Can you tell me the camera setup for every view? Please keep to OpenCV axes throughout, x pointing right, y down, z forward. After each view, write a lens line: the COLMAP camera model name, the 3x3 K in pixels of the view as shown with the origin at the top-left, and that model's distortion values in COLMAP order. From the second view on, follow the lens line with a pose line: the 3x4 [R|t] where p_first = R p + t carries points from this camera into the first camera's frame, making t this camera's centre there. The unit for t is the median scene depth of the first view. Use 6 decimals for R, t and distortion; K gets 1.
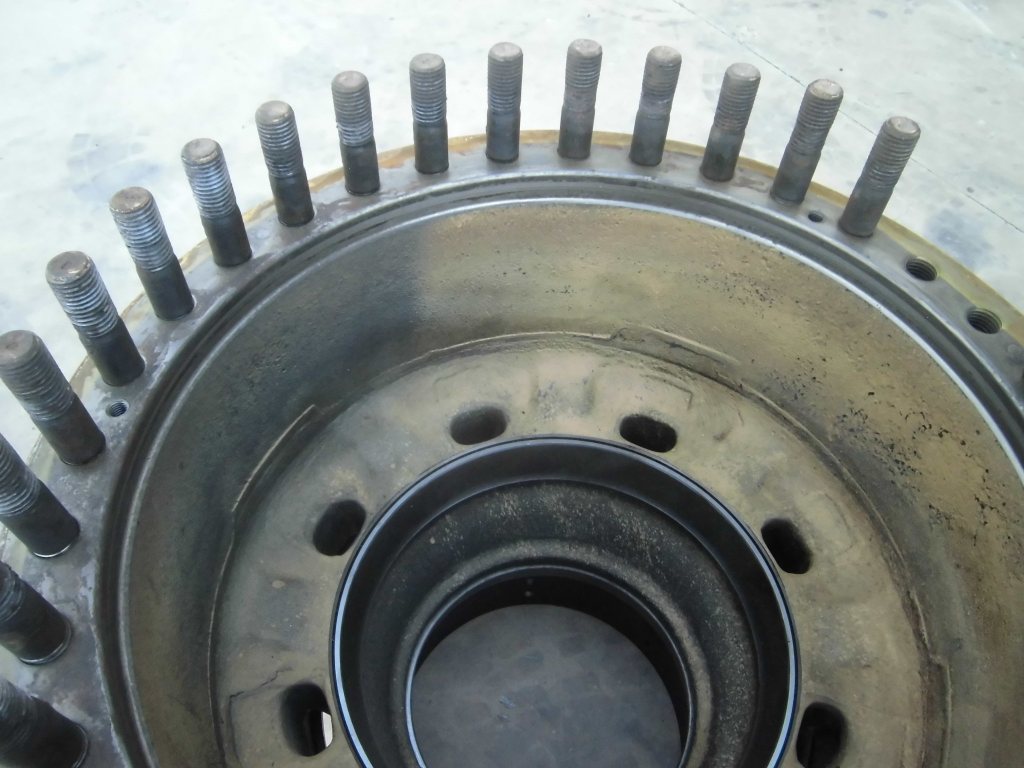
lens RADIAL K [[803.3, 0, 509.3], [0, 803.3, 376.6], [0, 0, 1]] dist [-0.114241, 0.077167]
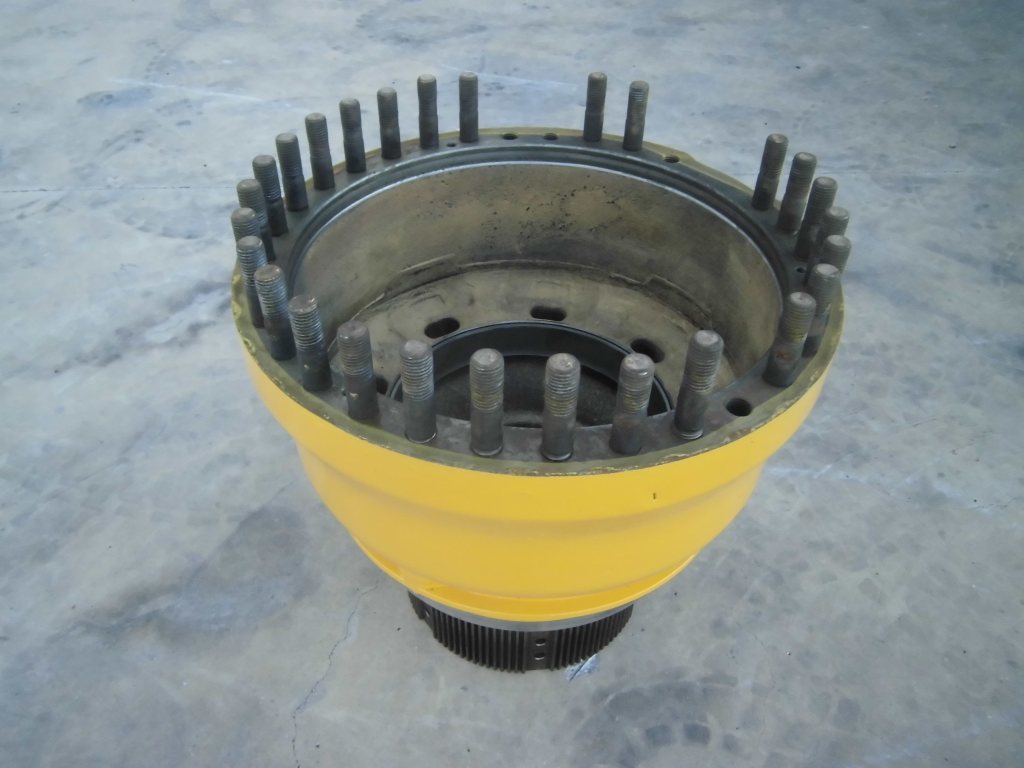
lens RADIAL K [[803.3, 0, 511.2], [0, 803.3, 374.1], [0, 0, 1]] dist [-0.114241, 0.077167]
pose [[0.491673, -0.583998, 0.645913, -0.910061], [0.679634, 0.721092, 0.134629, 0.020184], [-0.544386, 0.372791, 0.751446, -0.218312]]
